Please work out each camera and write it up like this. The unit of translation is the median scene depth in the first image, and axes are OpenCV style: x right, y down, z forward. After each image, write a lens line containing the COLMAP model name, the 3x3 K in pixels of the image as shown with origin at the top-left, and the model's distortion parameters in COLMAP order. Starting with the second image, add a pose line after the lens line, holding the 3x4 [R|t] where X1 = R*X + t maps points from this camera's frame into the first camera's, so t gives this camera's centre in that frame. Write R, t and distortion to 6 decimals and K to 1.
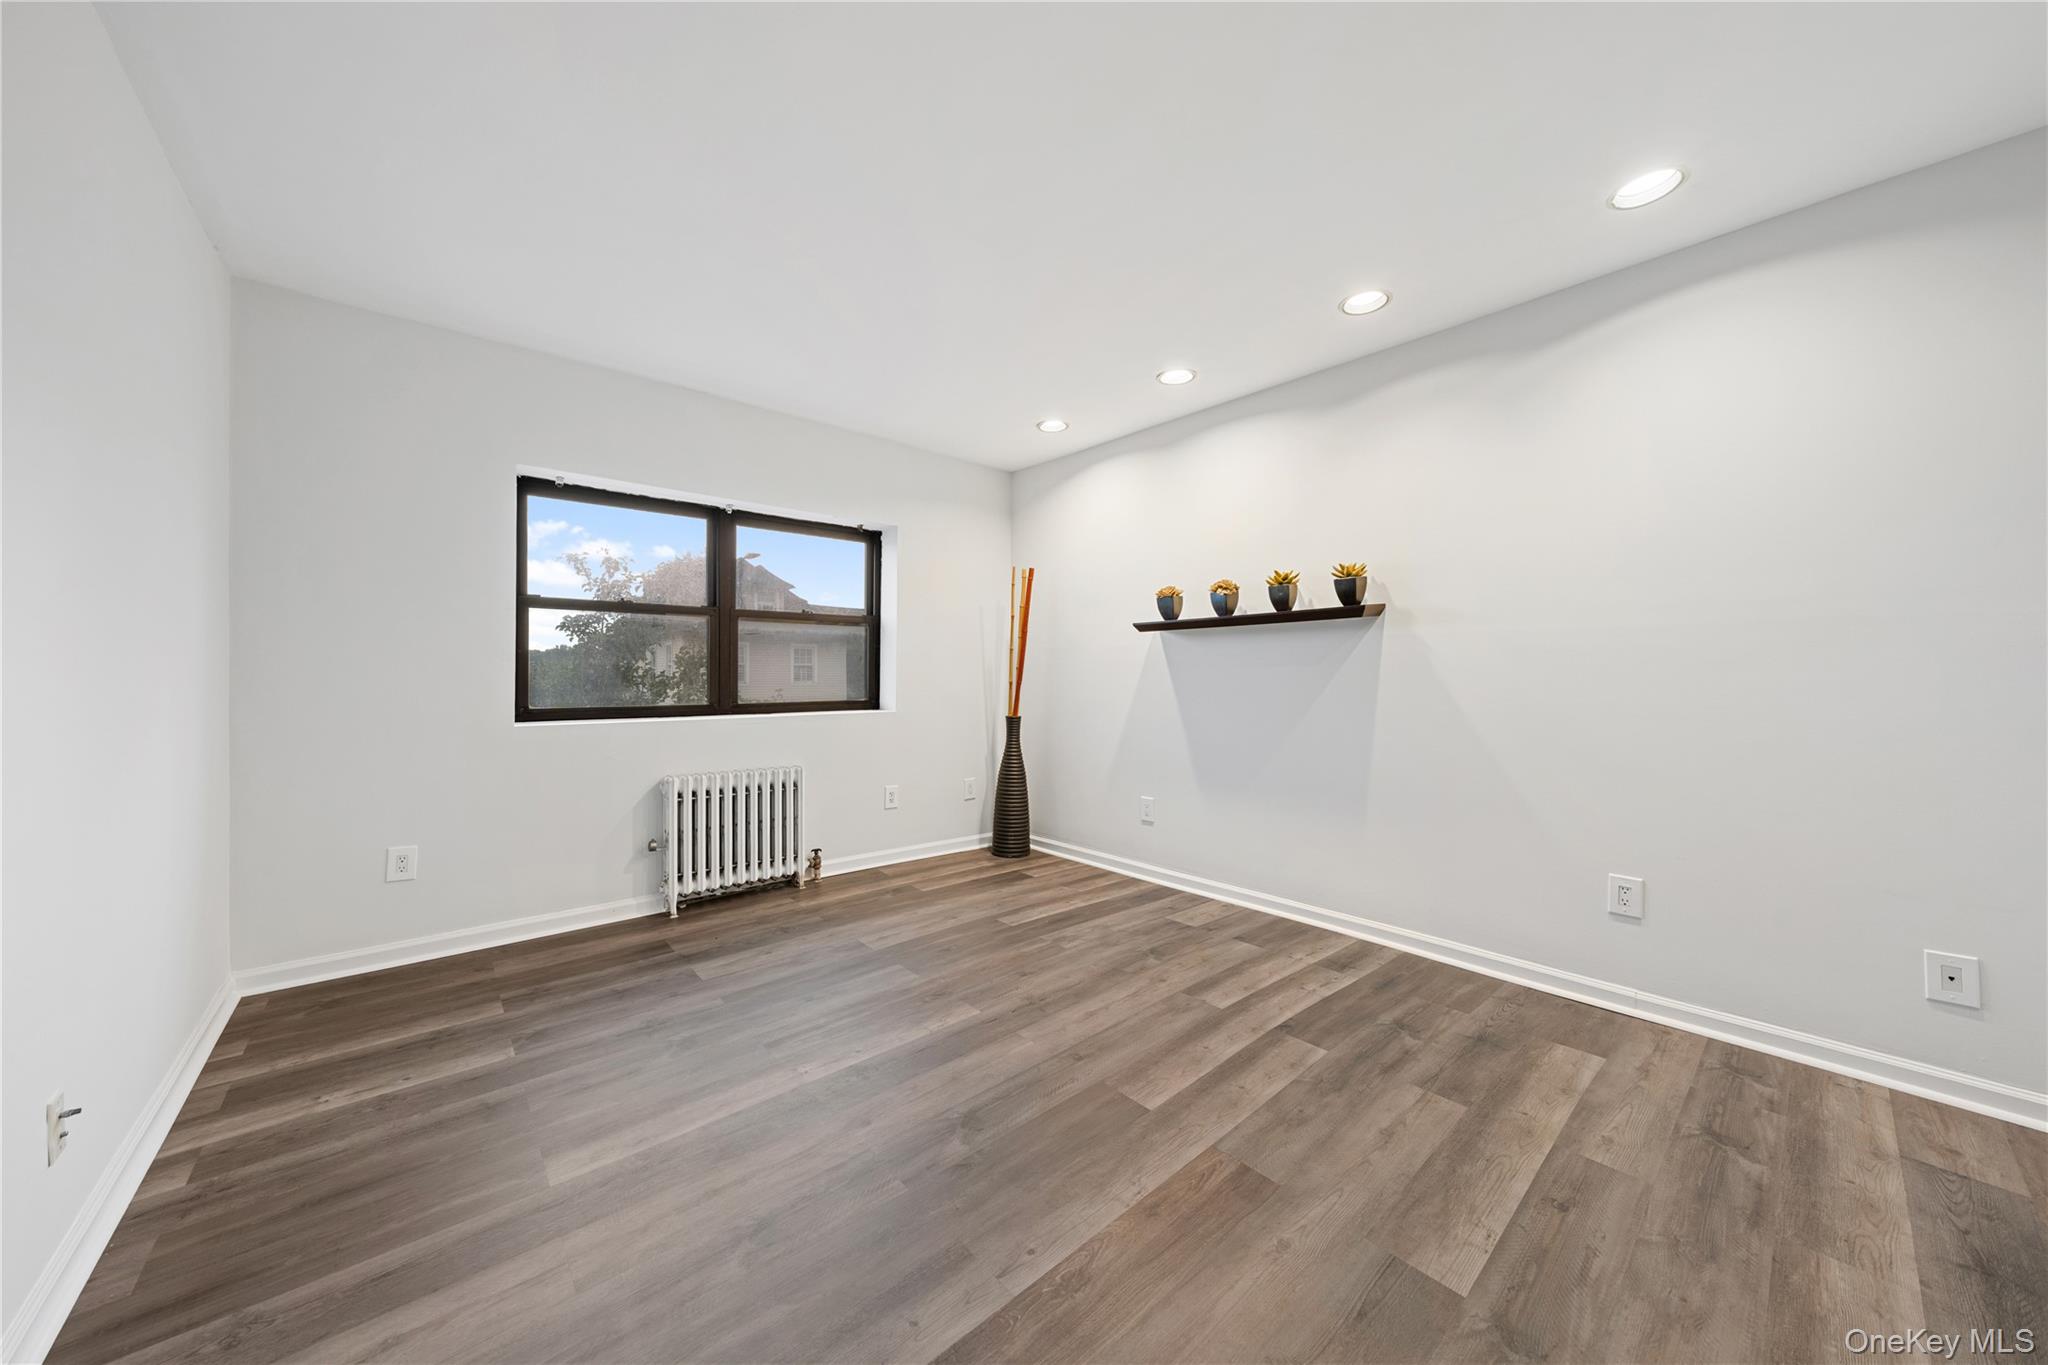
lens RADIAL K [[695.1, 0, 1020.0], [0, 695.1, 663.1], [0, 0, 1]] dist [-0.003295, -0.000242]
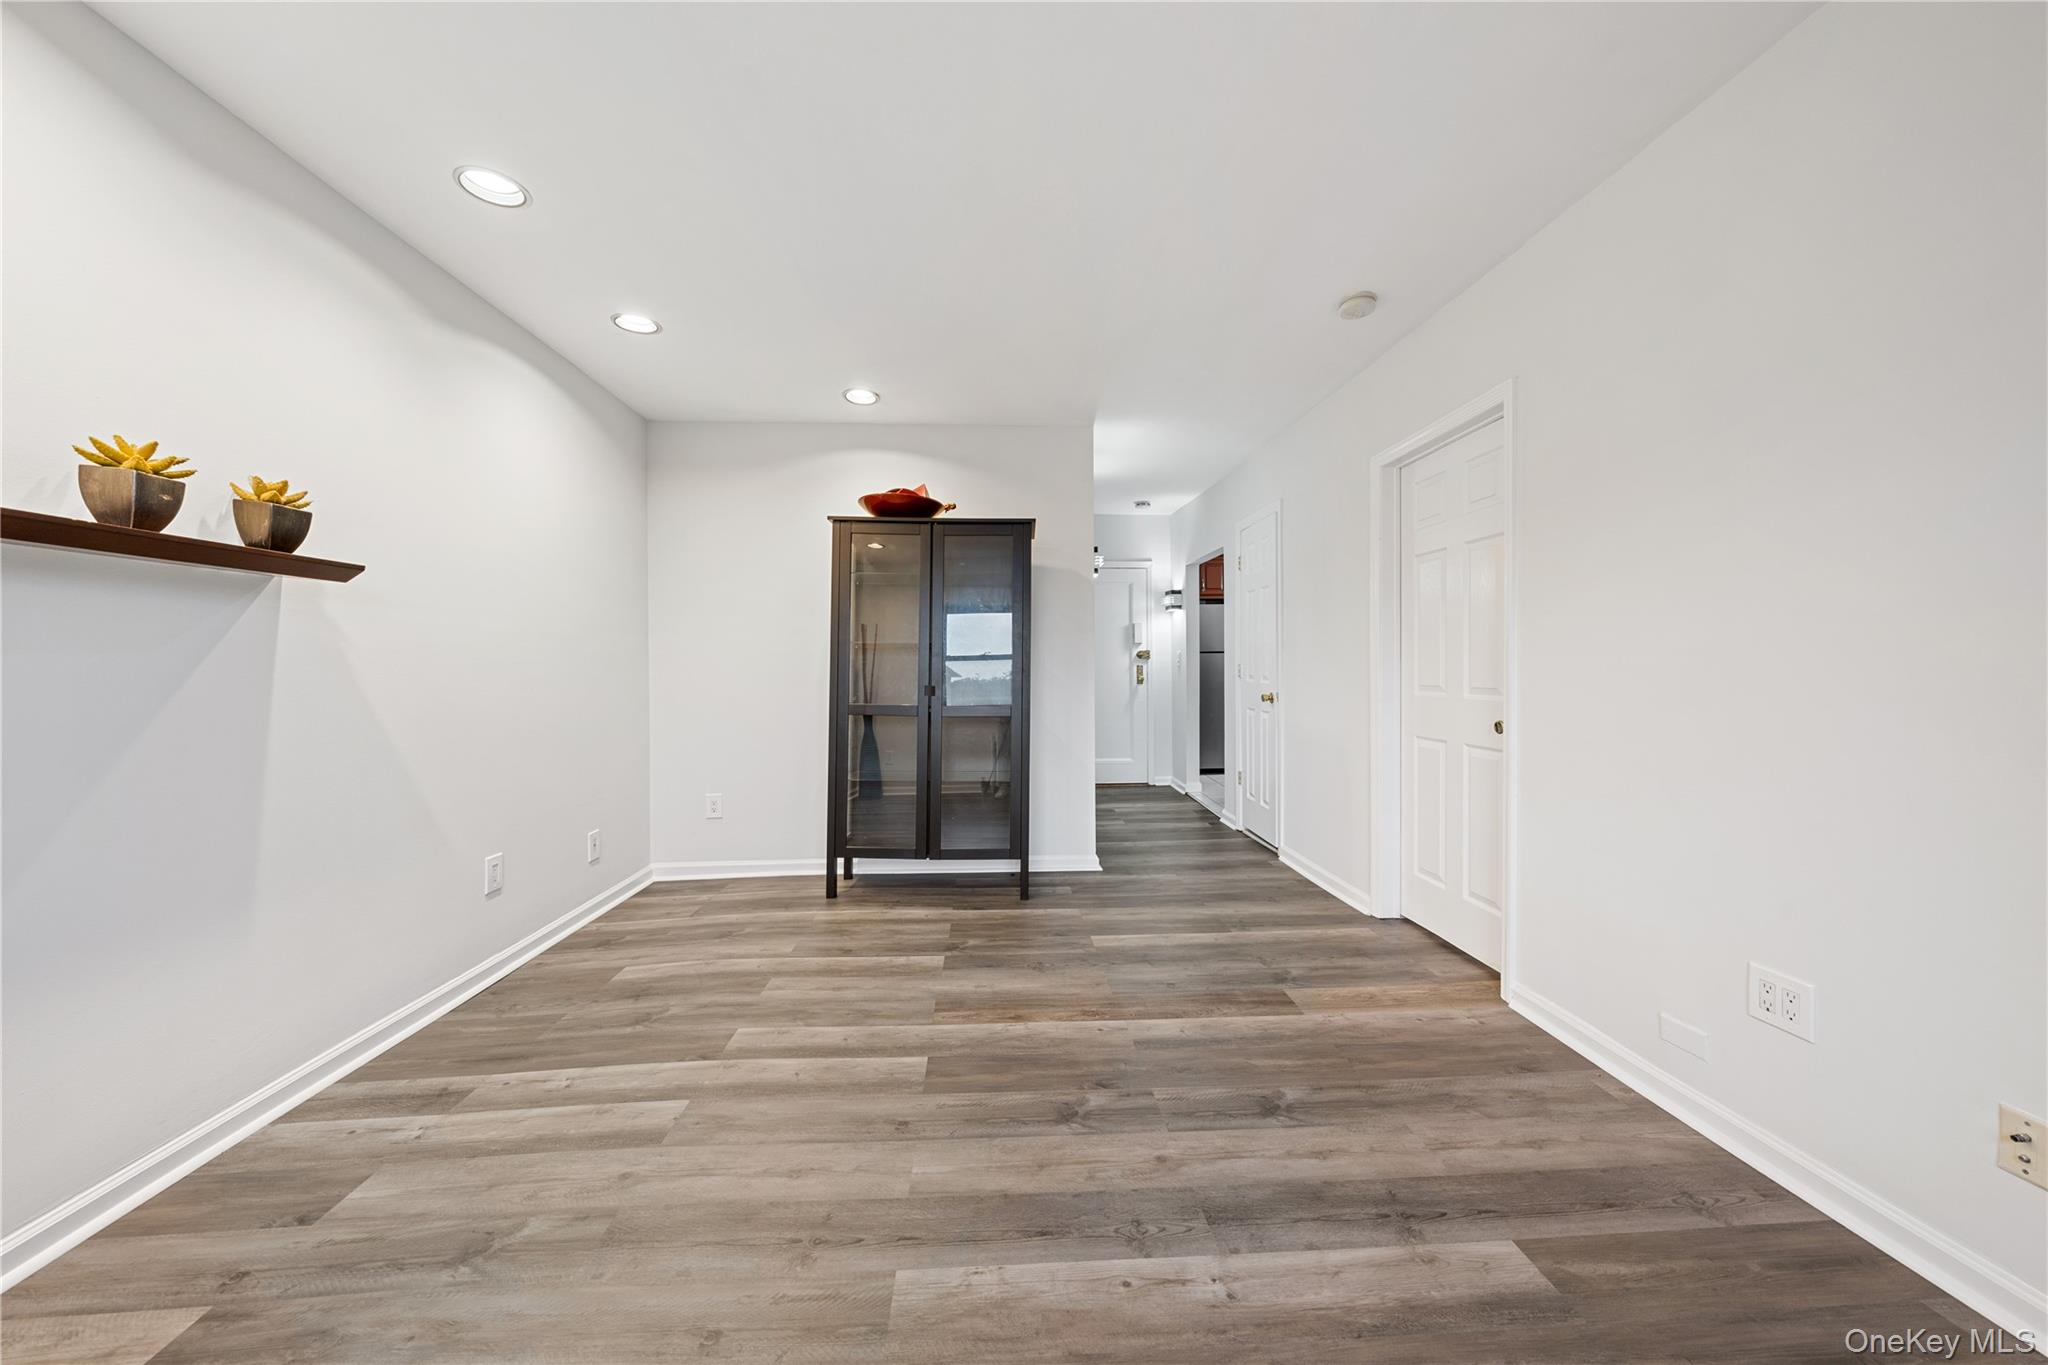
lens RADIAL K [[695.1, 0, 1028.2], [0, 695.1, 675.7], [0, 0, 1]] dist [-0.003295, -0.000242]
pose [[-0.793261, 0.000448, 0.608882, -0.433926], [-0.004401, 0.999969, -0.006469, 0.022954], [-0.608866, -0.007811, -0.793234, 1.247036]]
